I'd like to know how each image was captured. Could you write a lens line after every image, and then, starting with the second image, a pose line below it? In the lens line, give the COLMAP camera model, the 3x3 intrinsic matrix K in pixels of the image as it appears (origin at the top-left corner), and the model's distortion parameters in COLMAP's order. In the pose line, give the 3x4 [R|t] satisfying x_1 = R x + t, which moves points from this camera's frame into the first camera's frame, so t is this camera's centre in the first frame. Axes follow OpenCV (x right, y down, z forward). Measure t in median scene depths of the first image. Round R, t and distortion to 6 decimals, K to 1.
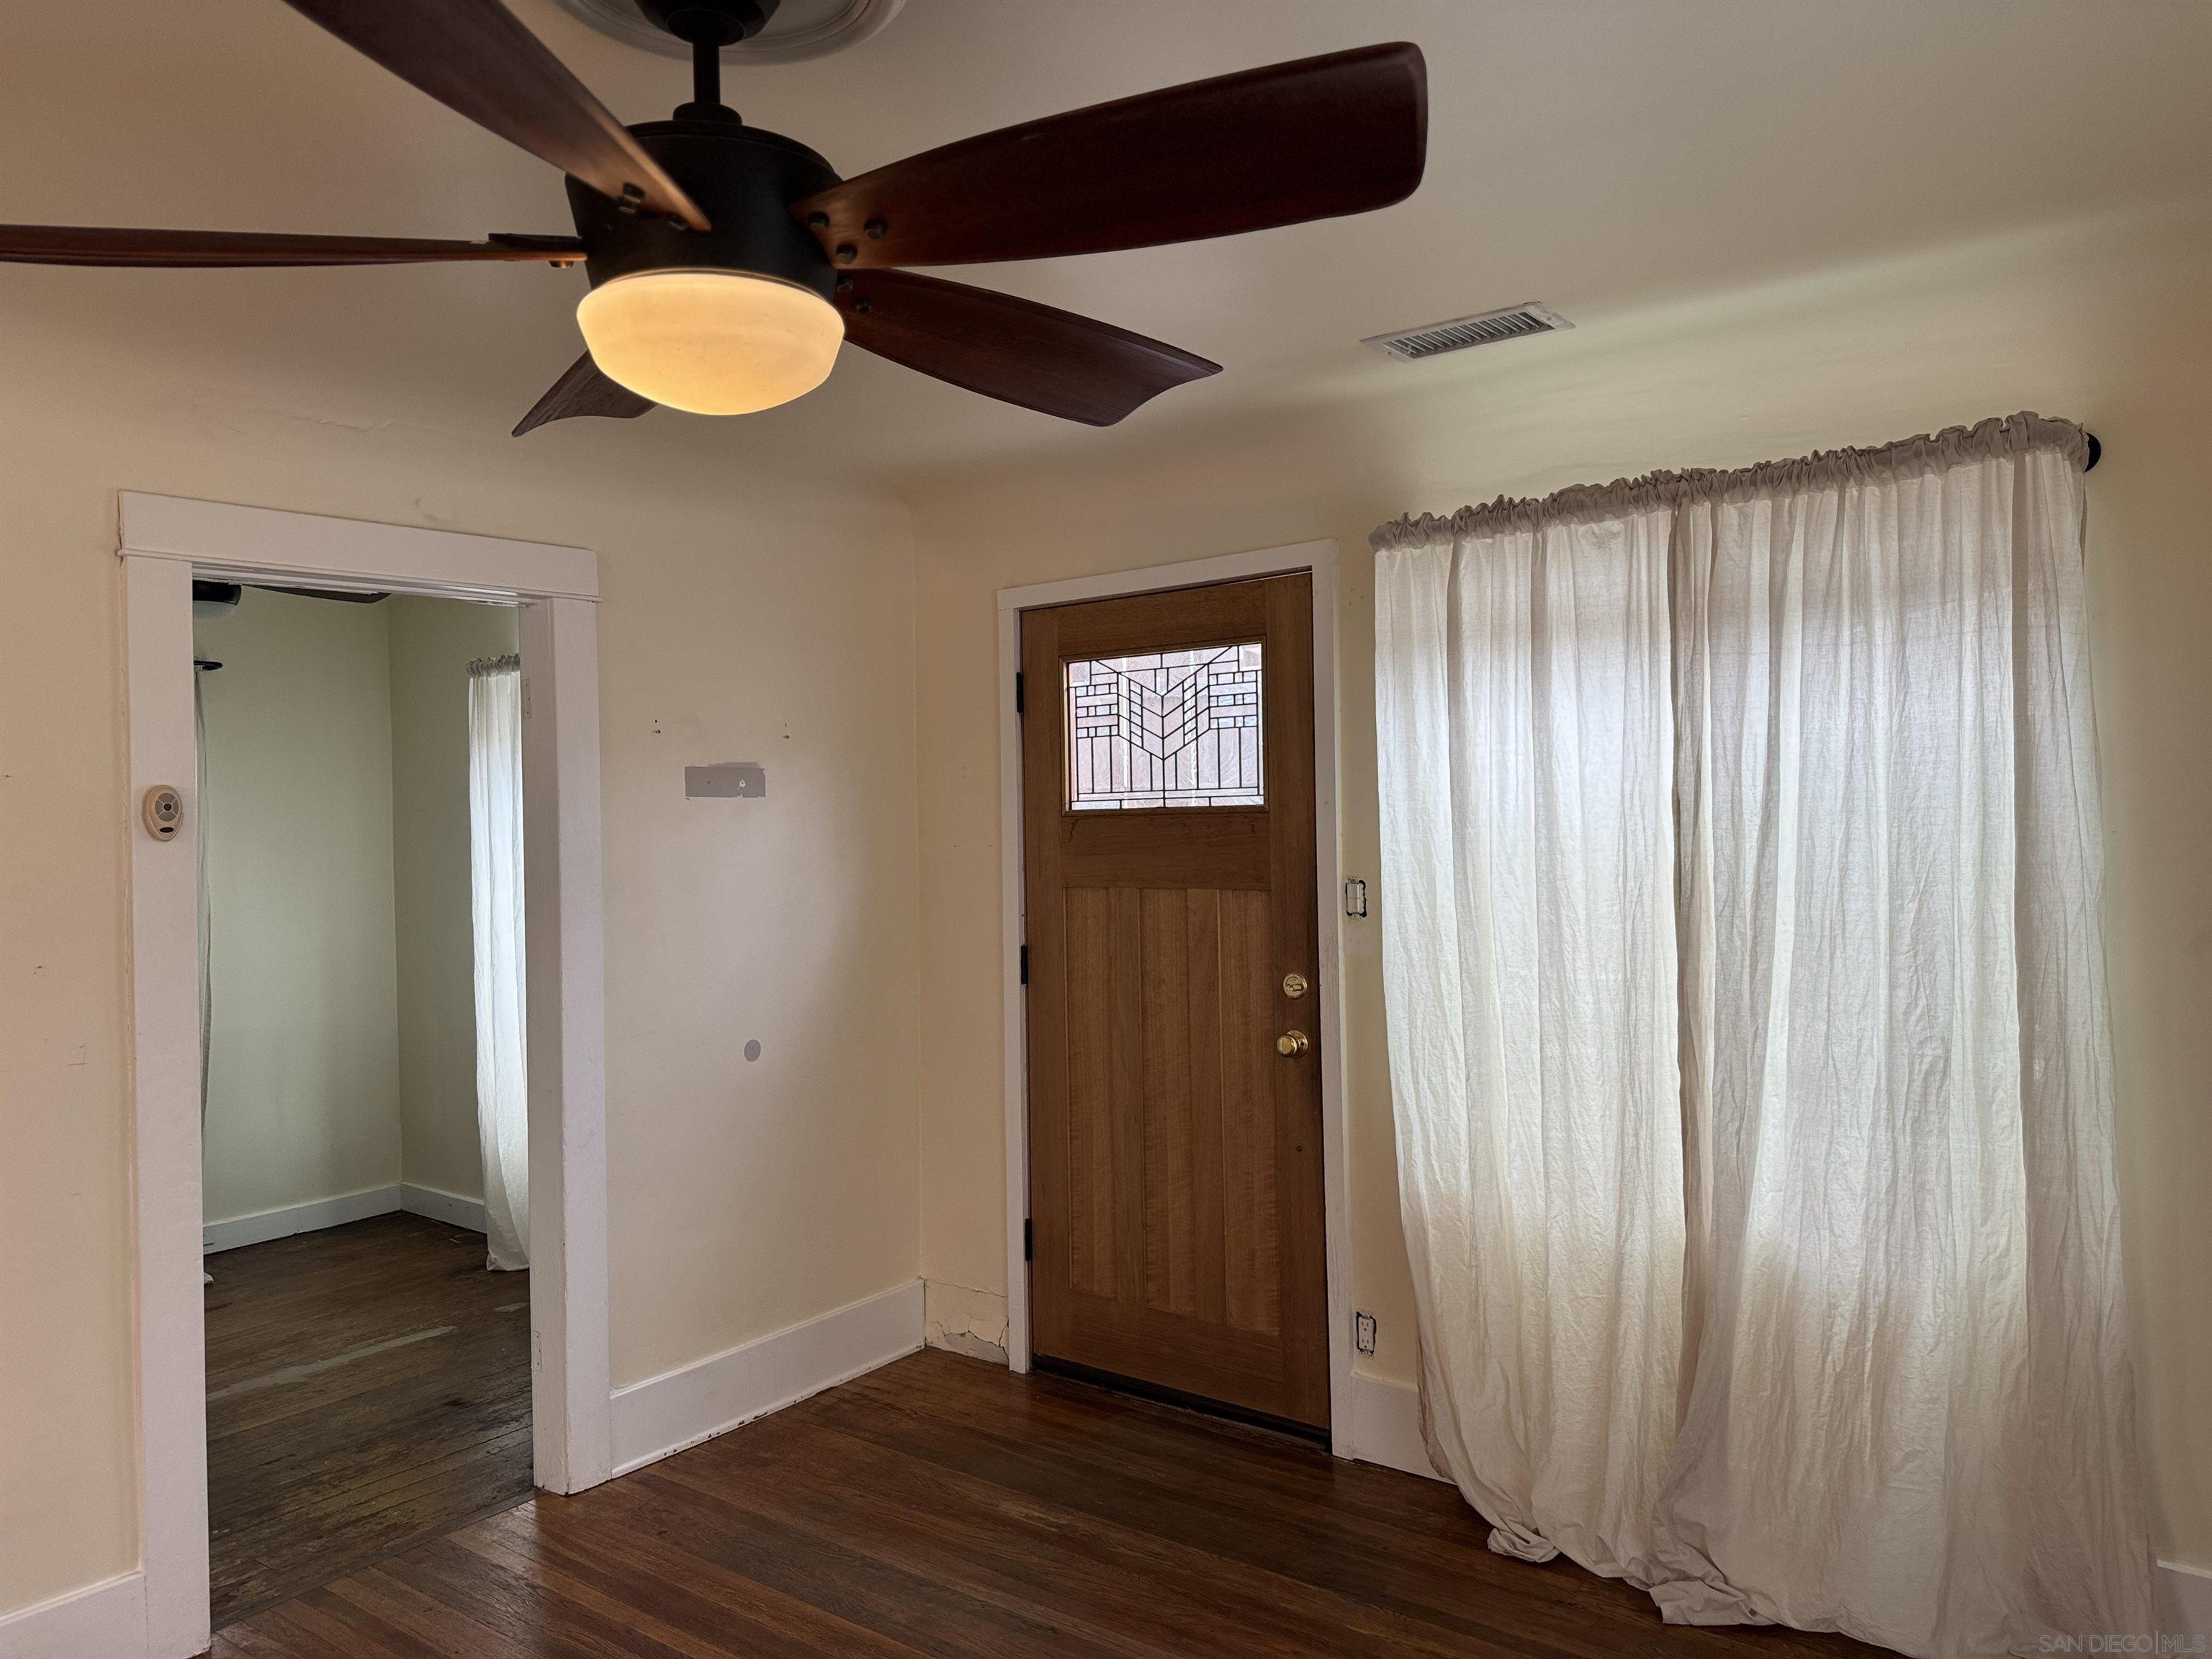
lens RADIAL K [[1548.7, 0, 1106.0], [0, 1548.7, 829.5], [0, 0, 1]] dist [0.157216, -0.271073]
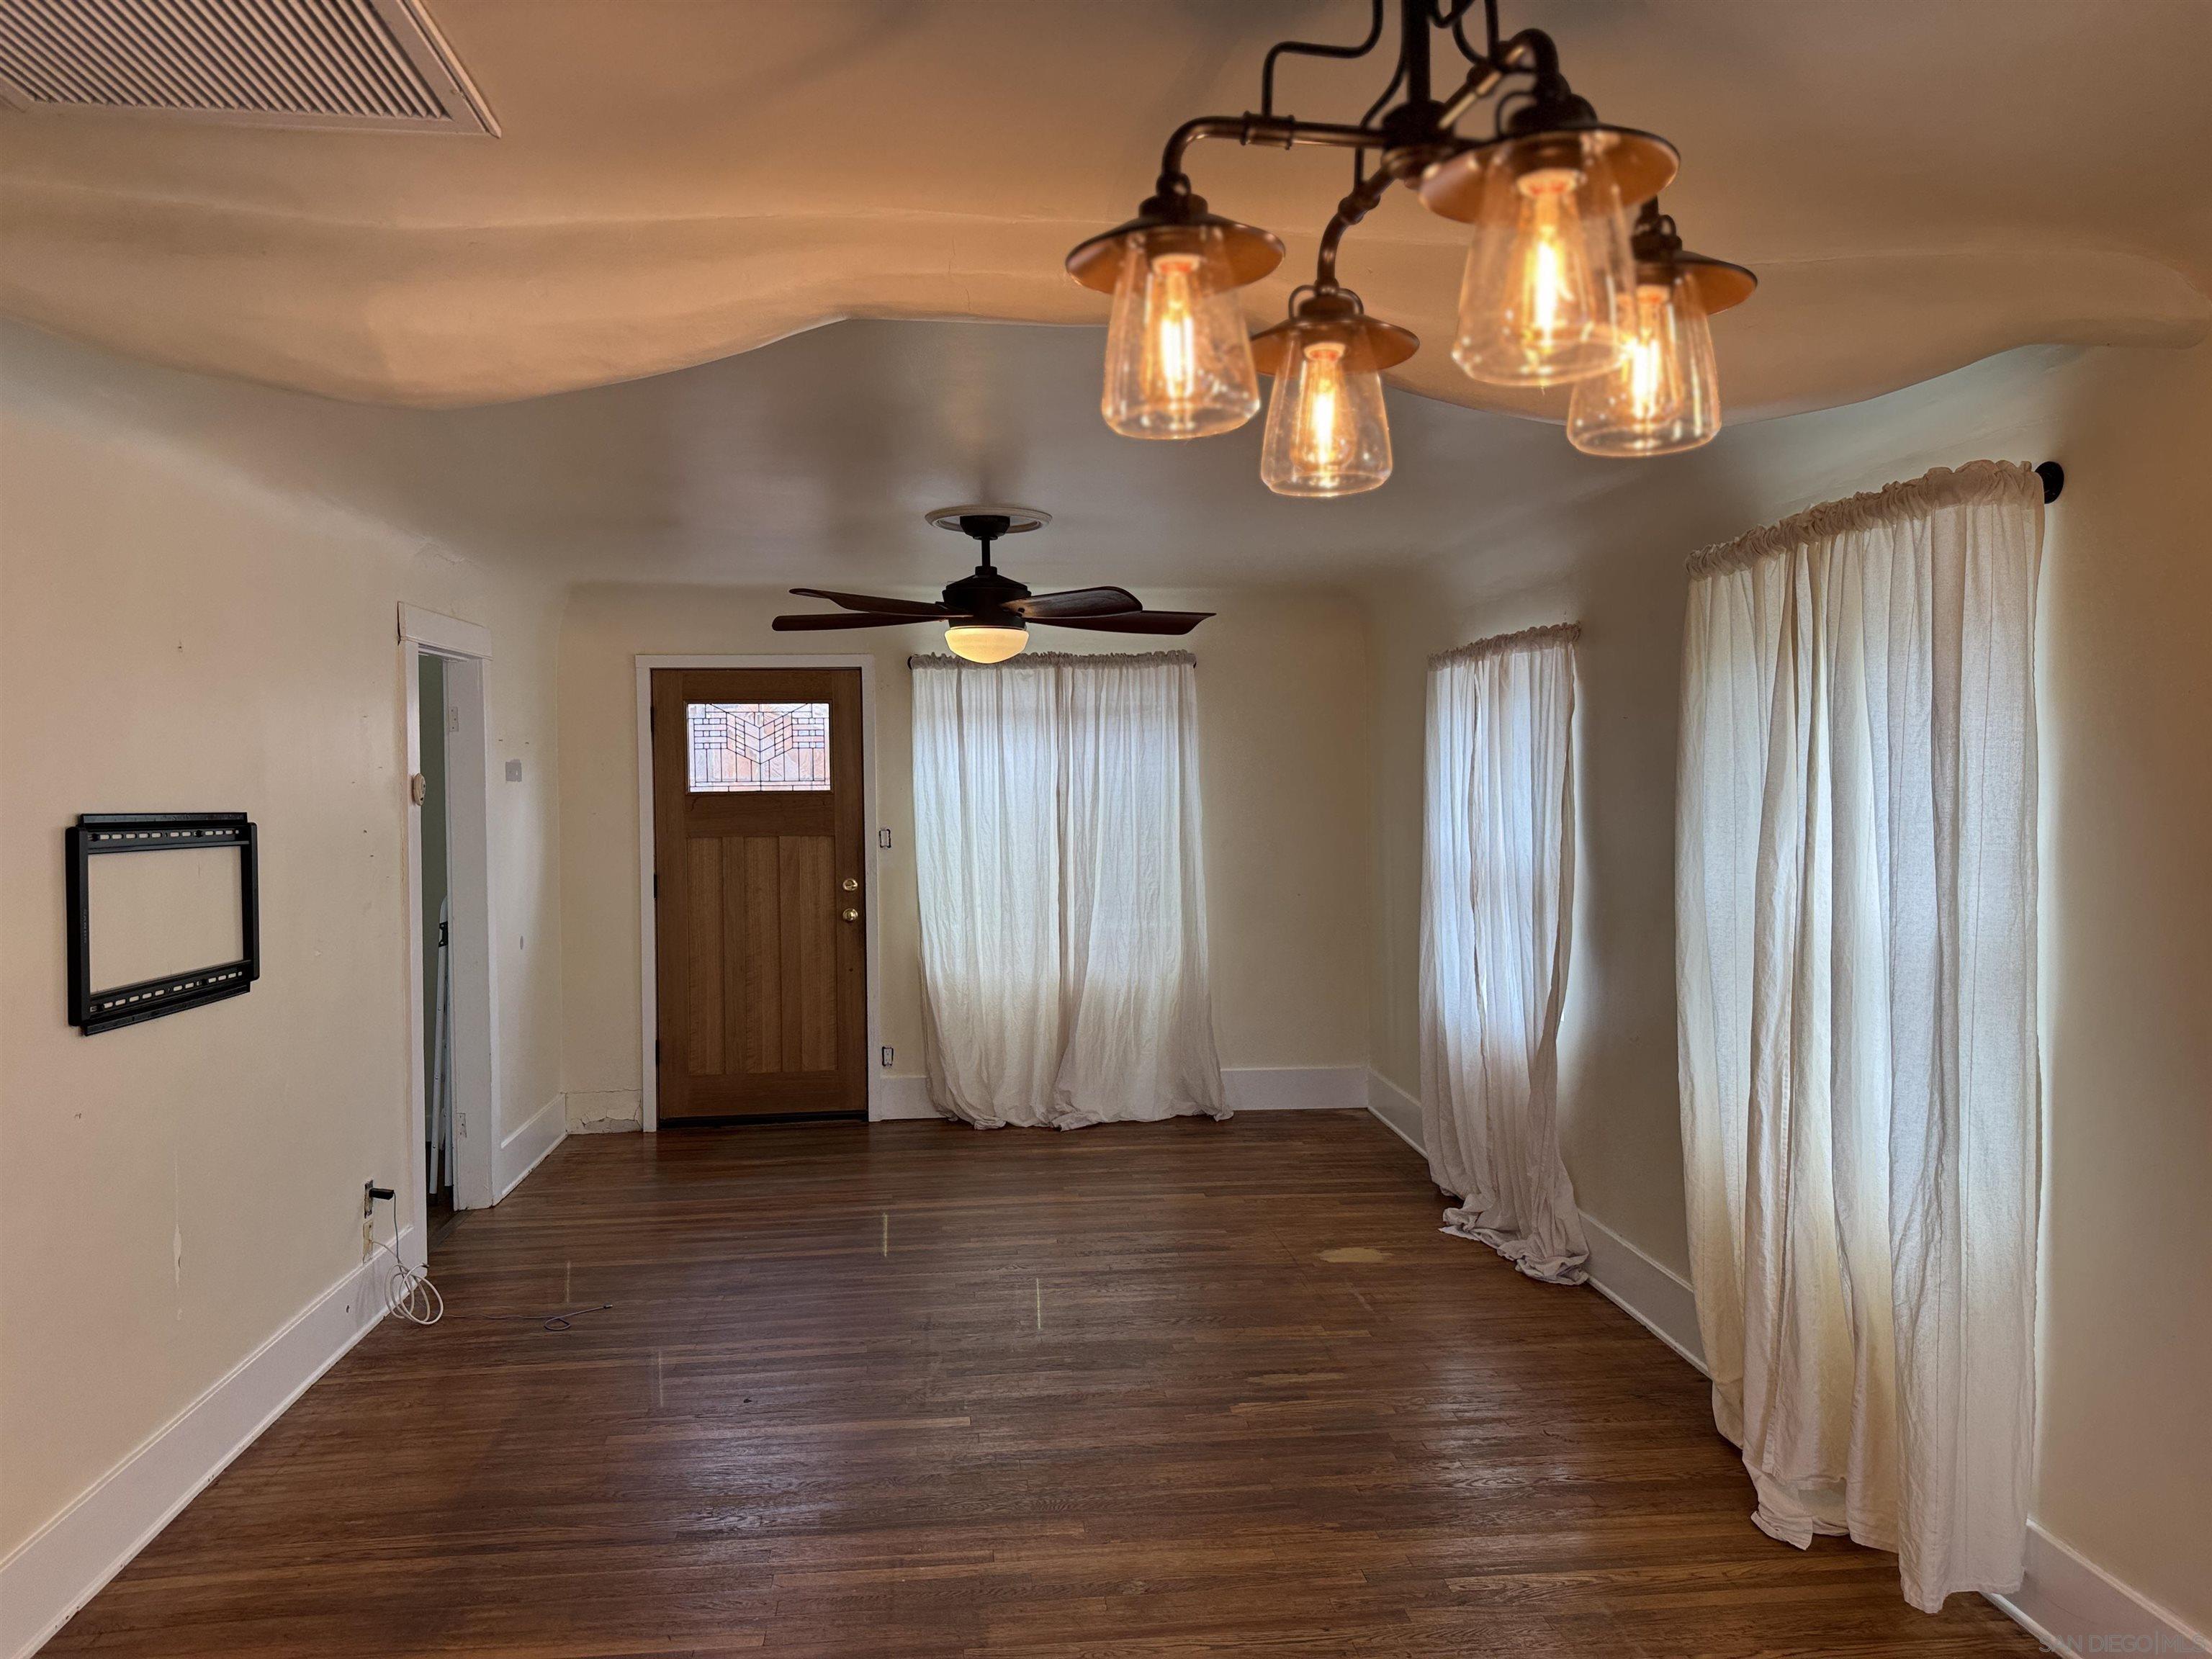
lens RADIAL K [[1548.7, 0, 1106.0], [0, 1548.7, 829.5], [0, 0, 1]] dist [0.157216, -0.271073]
pose [[0.723683, -0.013971, 0.689991, -0.971433], [0.000864, 0.999813, 0.019338, -0.004644], [-0.690132, -0.013399, 0.723559, -0.600918]]
